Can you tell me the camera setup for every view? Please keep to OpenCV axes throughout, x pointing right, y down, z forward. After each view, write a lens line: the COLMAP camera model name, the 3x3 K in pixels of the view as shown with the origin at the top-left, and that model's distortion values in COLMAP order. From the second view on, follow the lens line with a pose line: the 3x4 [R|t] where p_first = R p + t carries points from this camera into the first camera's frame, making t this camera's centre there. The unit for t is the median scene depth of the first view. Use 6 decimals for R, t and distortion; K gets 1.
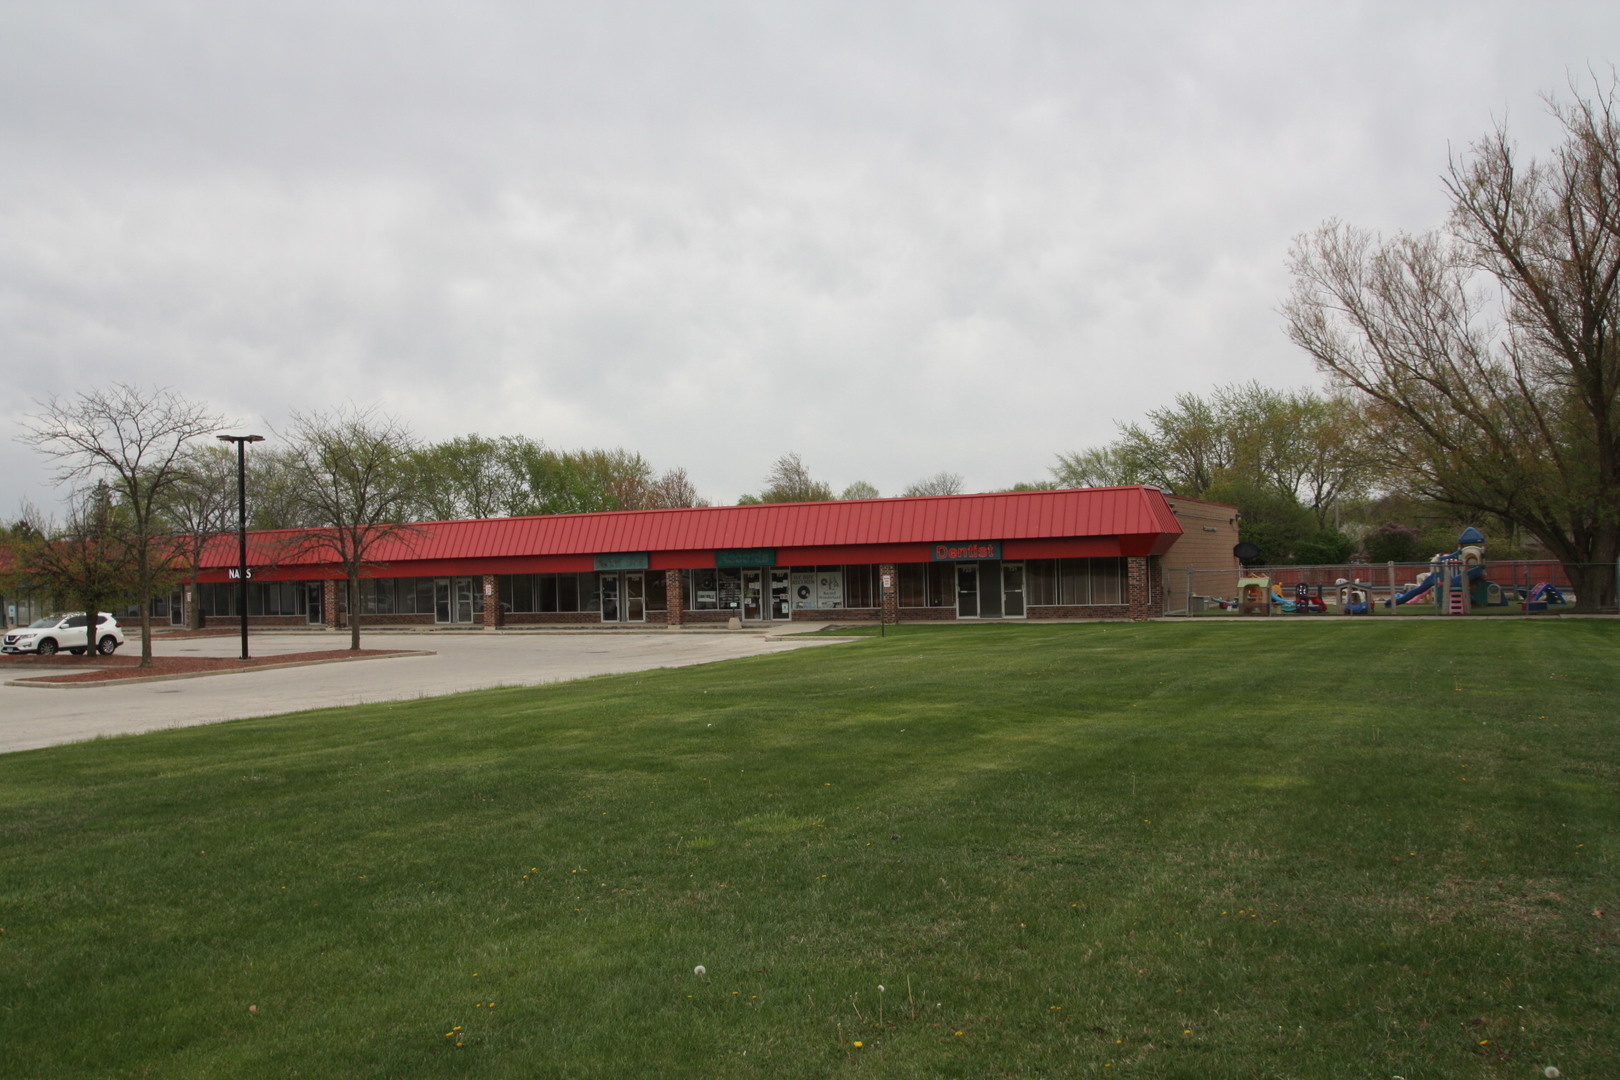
lens RADIAL K [[1386.9, 0, 810.0], [0, 1386.9, 540.0], [0, 0, 1]] dist [-0.054882, 0.023333]
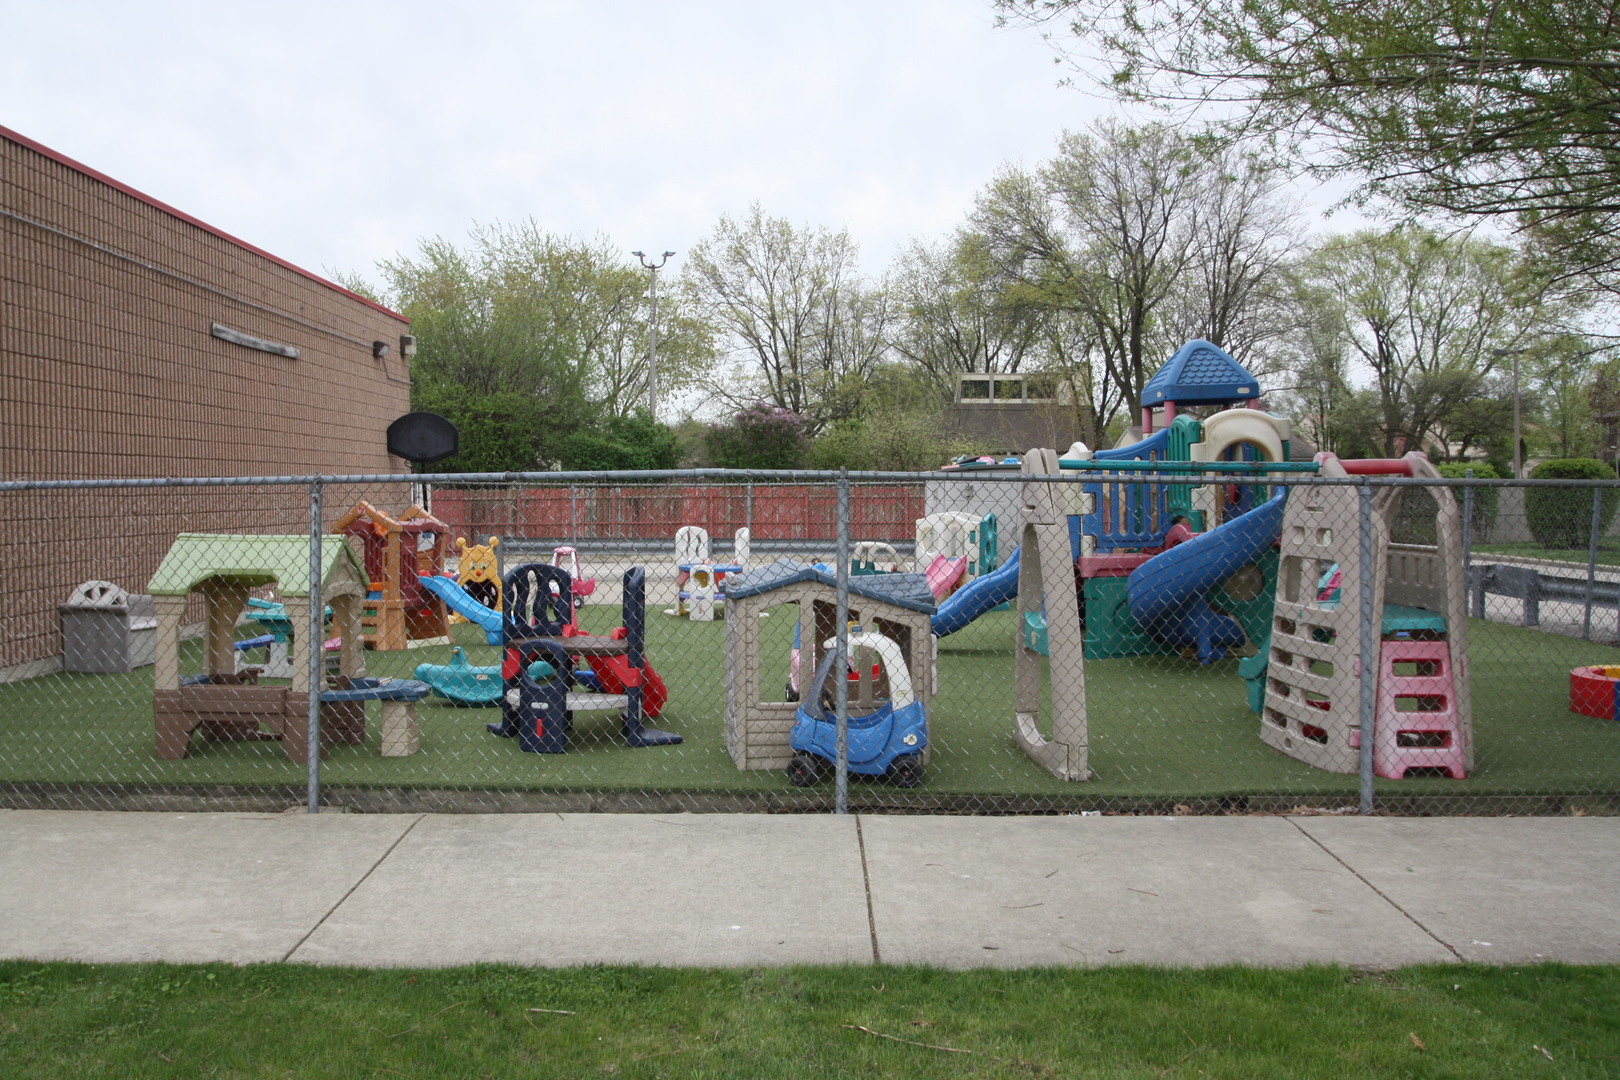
lens RADIAL K [[1386.9, 0, 810.0], [0, 1386.9, 540.0], [0, 0, 1]] dist [-0.054882, 0.023333]
pose [[0.878820, 0.011754, 0.477009, 0.120822], [-0.036339, 0.998442, 0.042347, 0.007539], [-0.475768, -0.054549, 0.877878, 0.331011]]
